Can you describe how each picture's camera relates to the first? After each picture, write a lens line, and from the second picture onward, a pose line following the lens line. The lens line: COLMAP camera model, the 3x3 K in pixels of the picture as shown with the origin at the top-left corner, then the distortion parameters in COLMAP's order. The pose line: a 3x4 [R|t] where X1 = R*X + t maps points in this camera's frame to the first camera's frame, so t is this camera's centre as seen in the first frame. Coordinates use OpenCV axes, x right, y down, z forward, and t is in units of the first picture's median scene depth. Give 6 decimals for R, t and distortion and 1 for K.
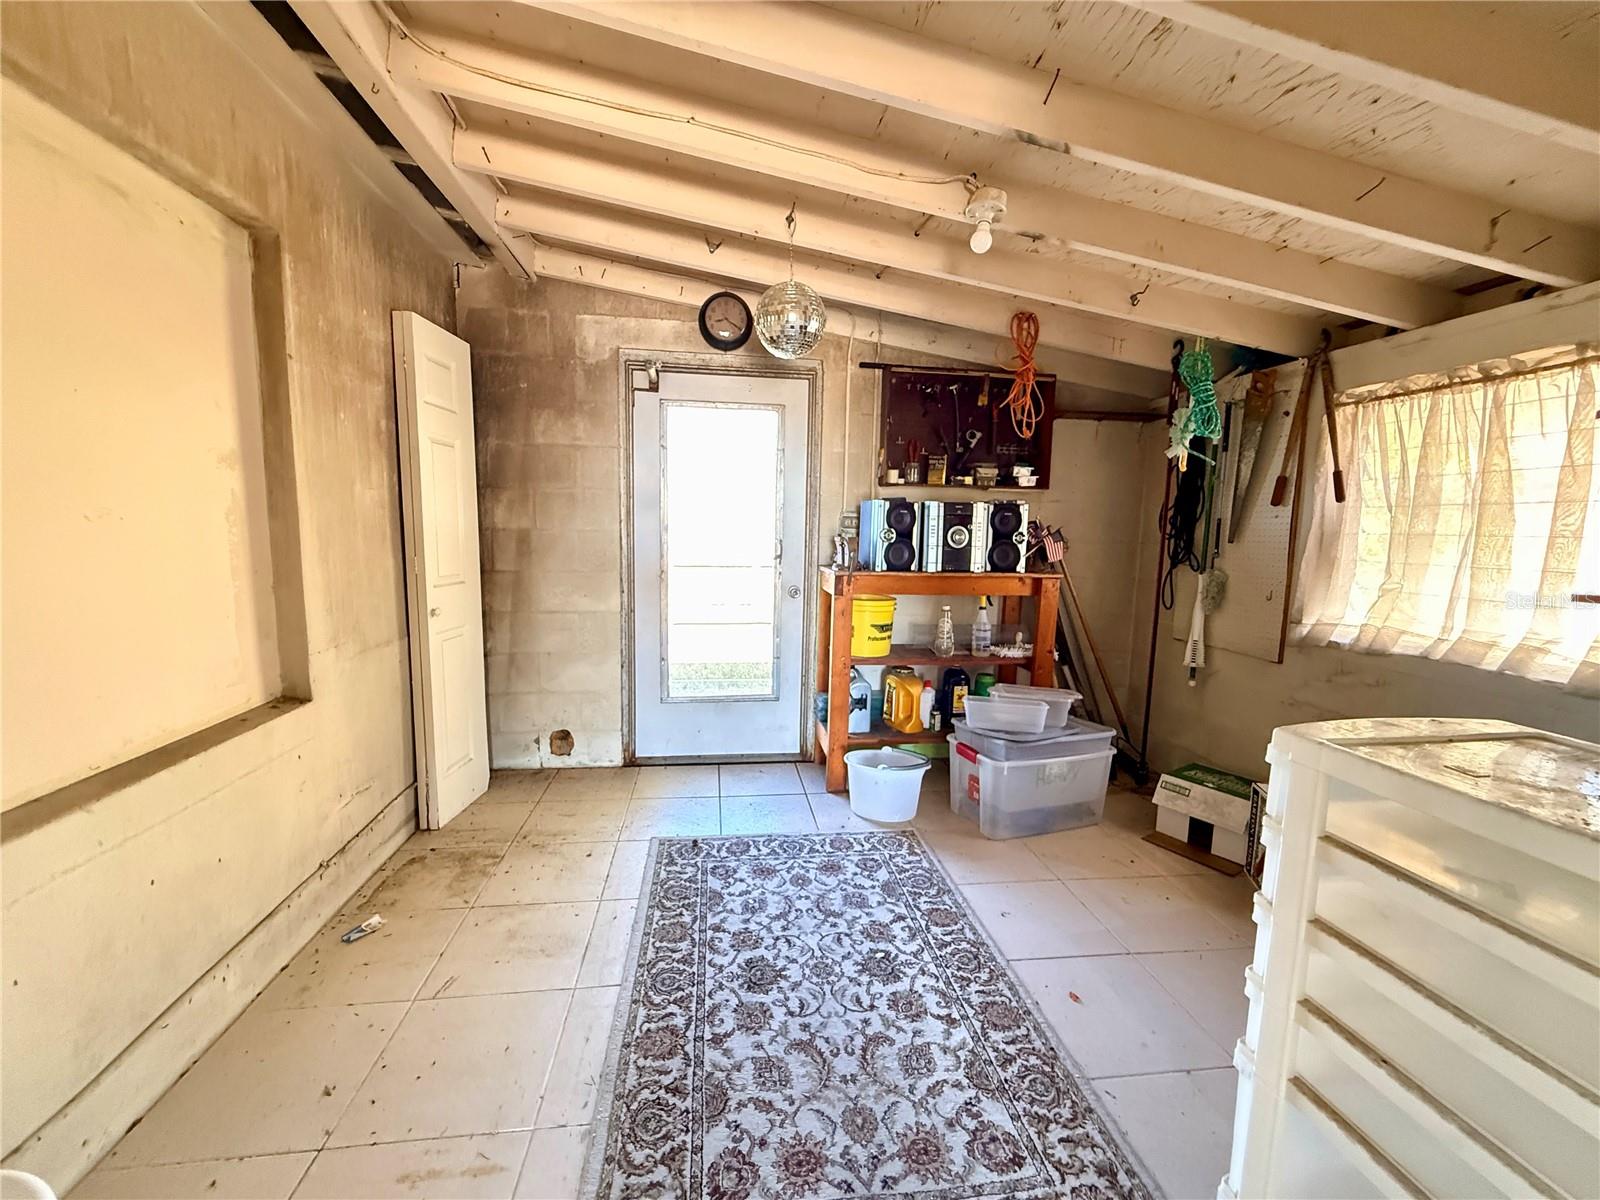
lens RADIAL K [[638.9, 0, 795.1], [0, 638.9, 604.9], [0, 0, 1]] dist [0.000432, -0.000112]
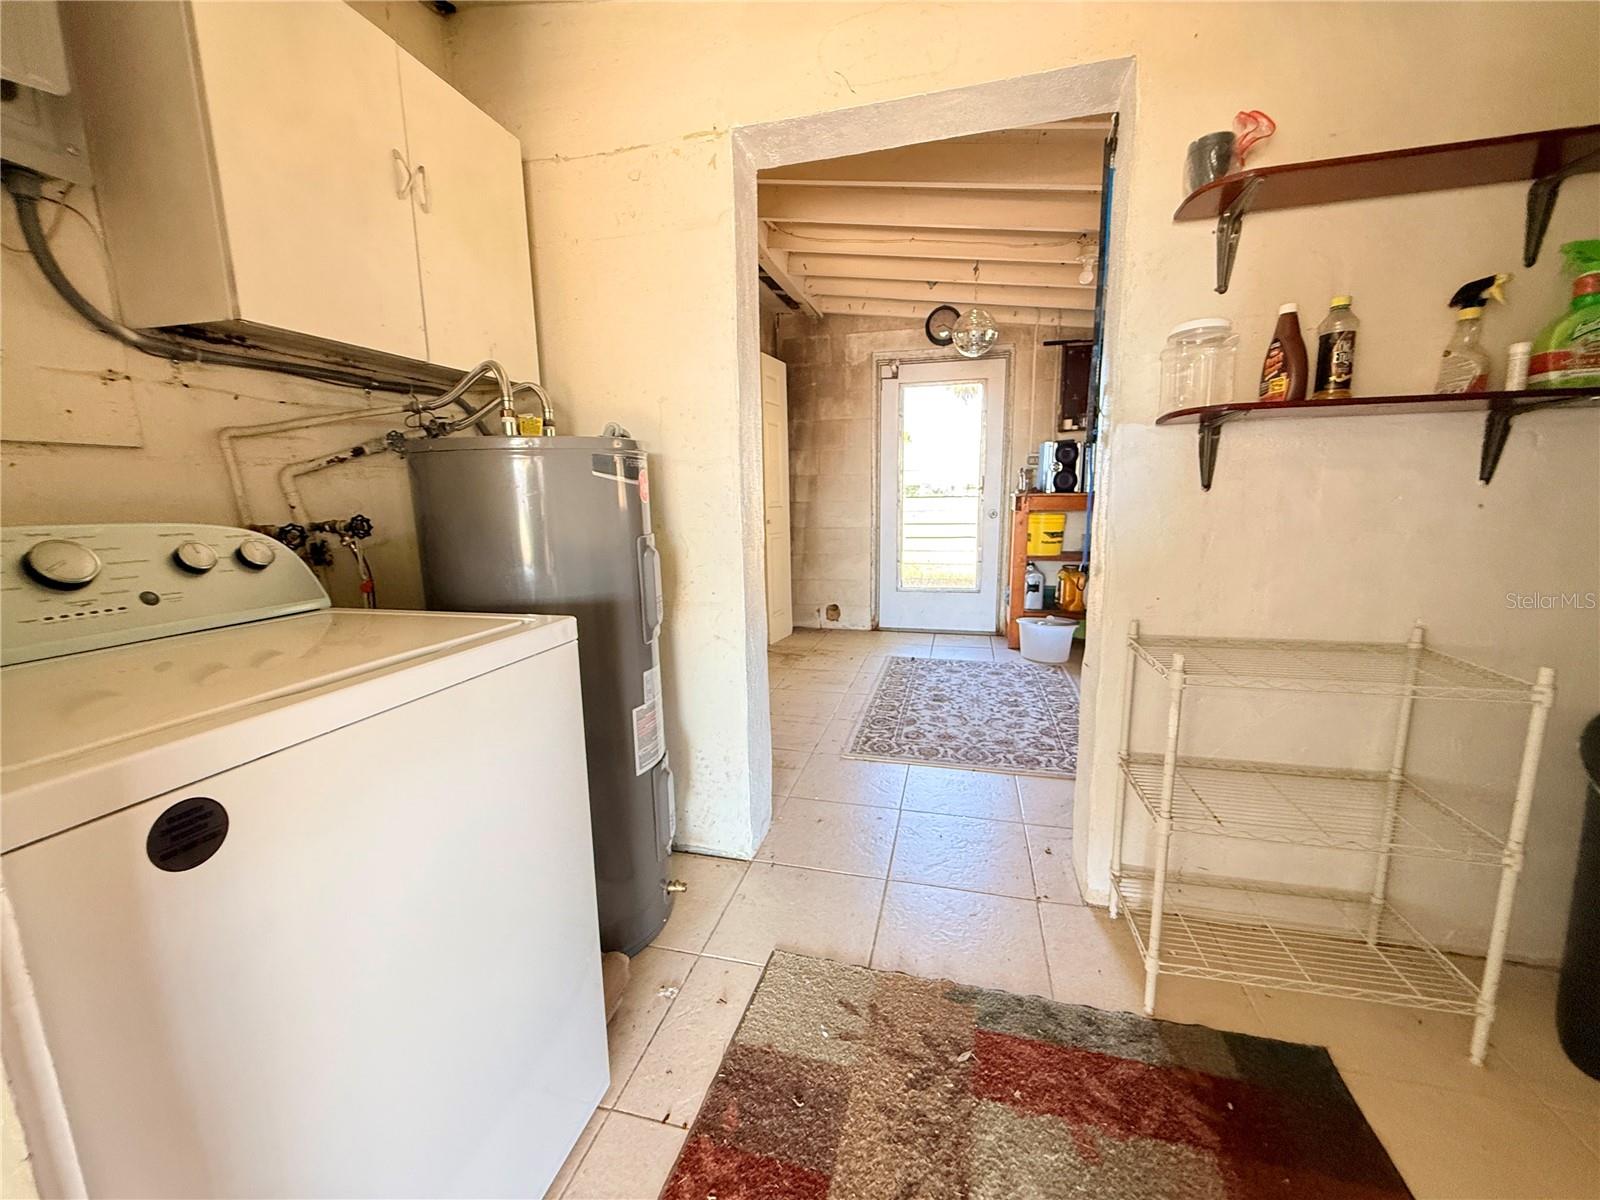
lens RADIAL K [[638.9, 0, 796.5], [0, 638.9, 598.0], [0, 0, 1]] dist [0.000432, -0.000112]
pose [[0.927945, 0.025924, -0.371814, 0.143329], [-0.009673, 0.998917, 0.045507, 0.119437], [0.372591, -0.038631, 0.927191, -0.523667]]
